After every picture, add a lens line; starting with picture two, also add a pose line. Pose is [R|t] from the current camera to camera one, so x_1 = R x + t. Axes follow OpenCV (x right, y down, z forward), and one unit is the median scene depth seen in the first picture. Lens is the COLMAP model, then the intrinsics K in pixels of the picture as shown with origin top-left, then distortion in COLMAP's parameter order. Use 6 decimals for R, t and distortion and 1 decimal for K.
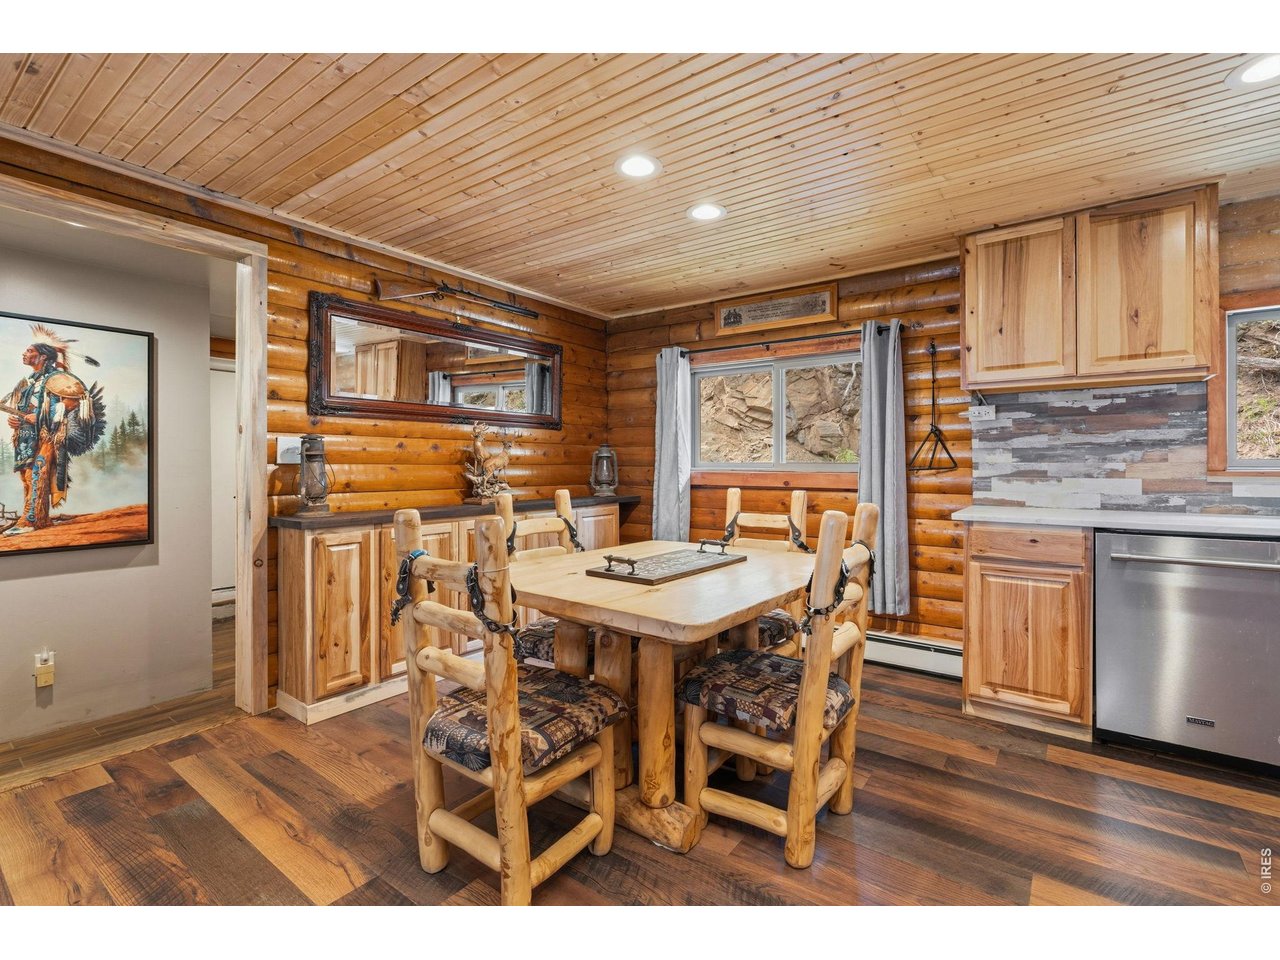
lens RADIAL K [[592.3, 0, 642.4], [0, 592.3, 465.7], [0, 0, 1]] dist [-0.003297, 0.000094]
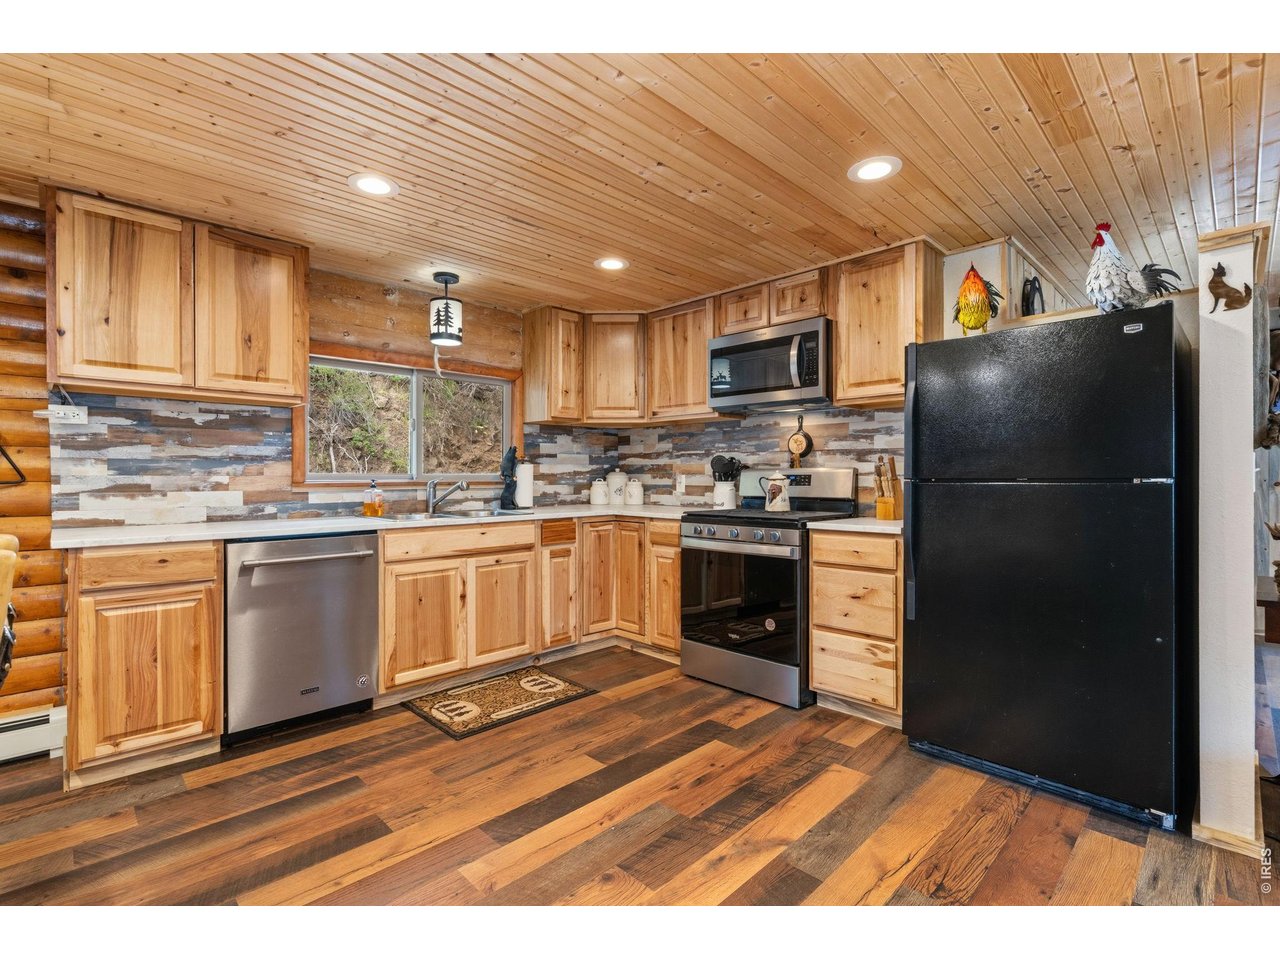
lens RADIAL K [[603.3, 0, 630.8], [0, 603.3, 477.1], [0, 0, 1]] dist [0.001488, 0.000611]
pose [[0.165518, 0.000386, 0.986207, -0.126999], [0.003379, 0.999994, -0.000958, 0.000428], [-0.986201, 0.003491, 0.165516, 0.114002]]
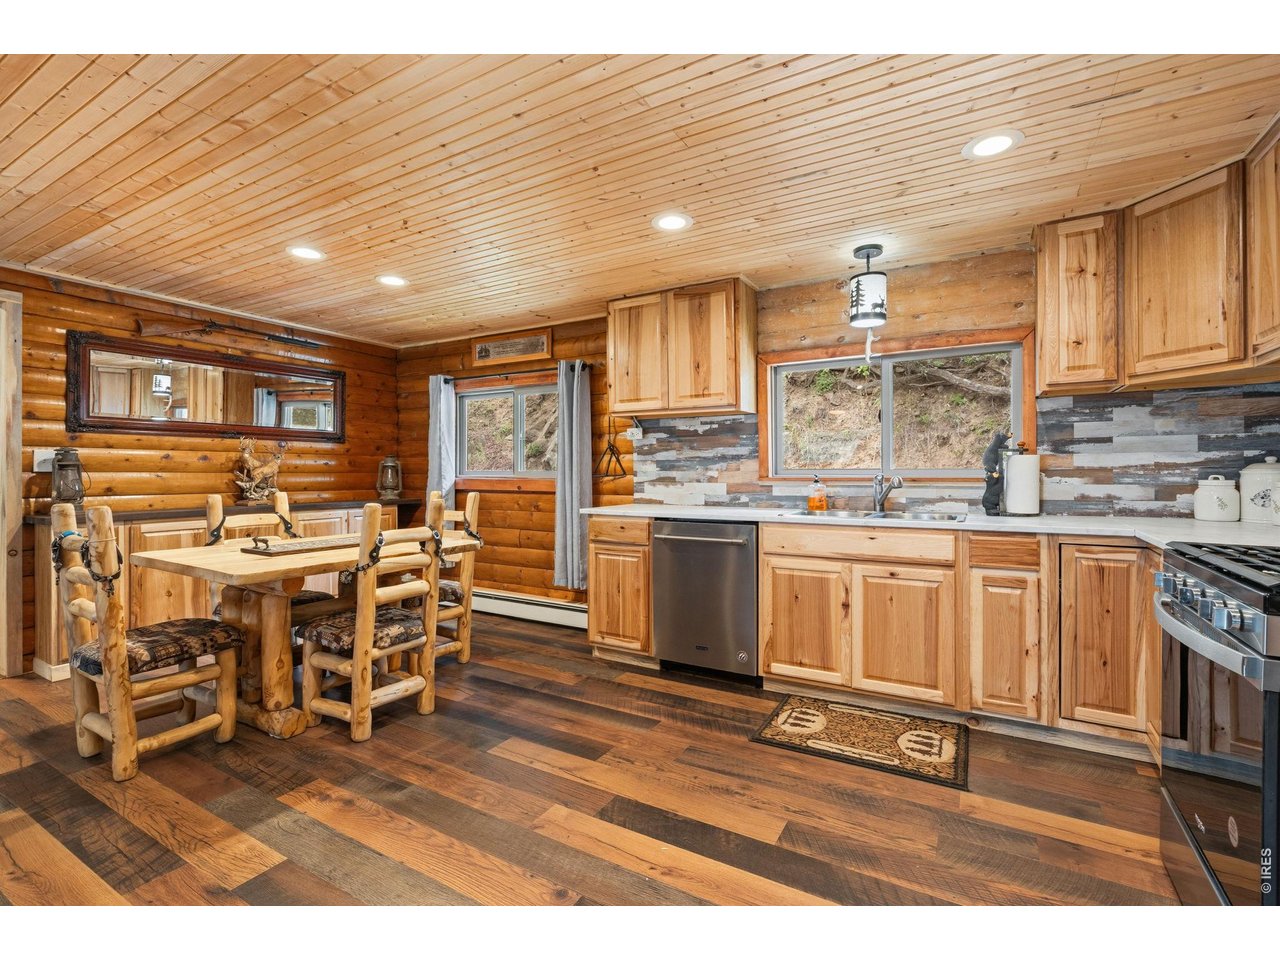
lens RADIAL K [[586.4, 0, 644.1], [0, 586.4, 472.7], [0, 0, 1]] dist [-0.000229, 0.000307]
pose [[0.993974, 0.000299, 0.109611, 0.497954], [-0.000148, 0.999999, -0.001384, 0.000018], [-0.109612, 0.001359, 0.993974, -0.337510]]
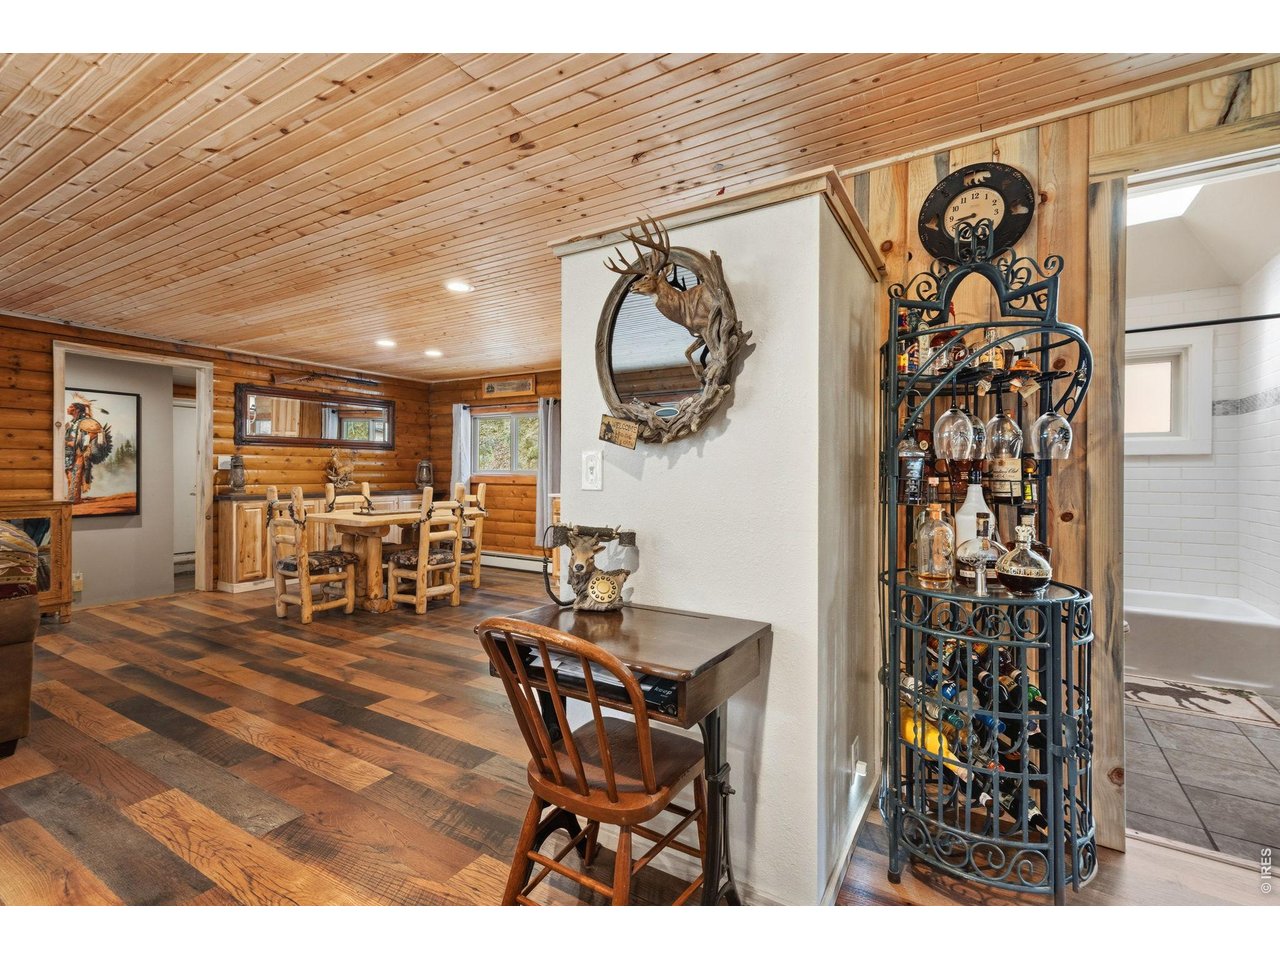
lens RADIAL K [[588.1, 0, 638.2], [0, 588.1, 474.9], [0, 0, 1]] dist [0.020900, 0.000330]
pose [[0.996812, 0.004354, 0.079663, 0.650172], [-0.004638, 0.999984, 0.003372, 0.001734], [-0.079647, -0.003731, 0.996816, -1.136078]]
